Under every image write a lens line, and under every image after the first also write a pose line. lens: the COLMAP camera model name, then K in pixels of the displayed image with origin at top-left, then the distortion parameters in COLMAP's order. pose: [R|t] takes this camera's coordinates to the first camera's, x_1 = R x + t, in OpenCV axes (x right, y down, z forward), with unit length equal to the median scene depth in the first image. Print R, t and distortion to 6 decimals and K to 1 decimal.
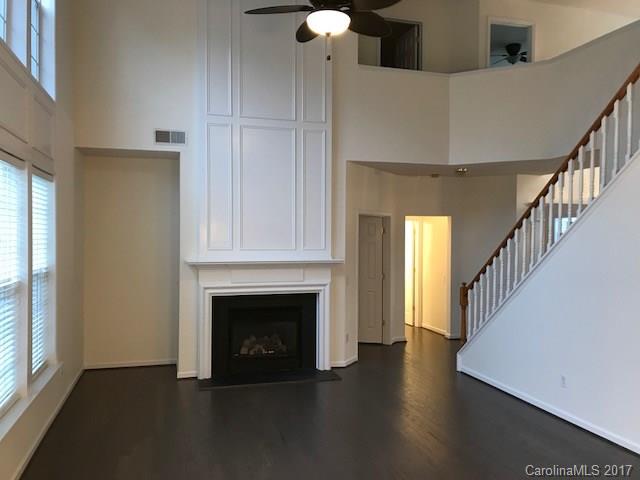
lens RADIAL K [[523.8, 0, 320.0], [0, 523.8, 240.0], [0, 0, 1]] dist [-0.000072, -0.004476]
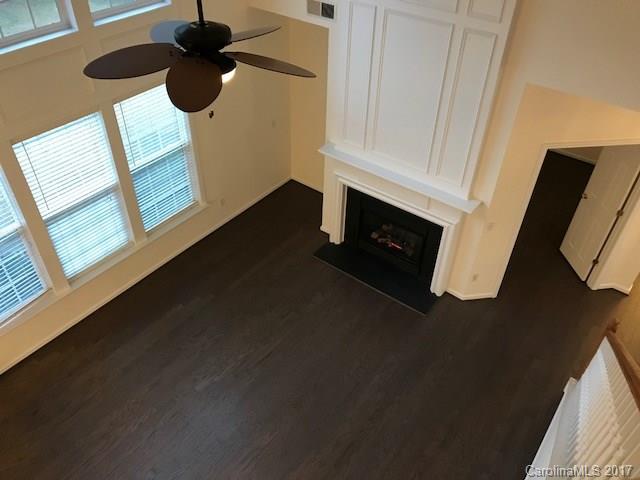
lens RADIAL K [[523.8, 0, 320.0], [0, 523.8, 240.0], [0, 0, 1]] dist [-0.000072, -0.004476]
pose [[0.601799, 0.516289, -0.609331, 0.410883], [-0.021241, 0.773030, 0.634014, -0.423672], [0.798365, -0.368606, 0.476175, 0.426515]]
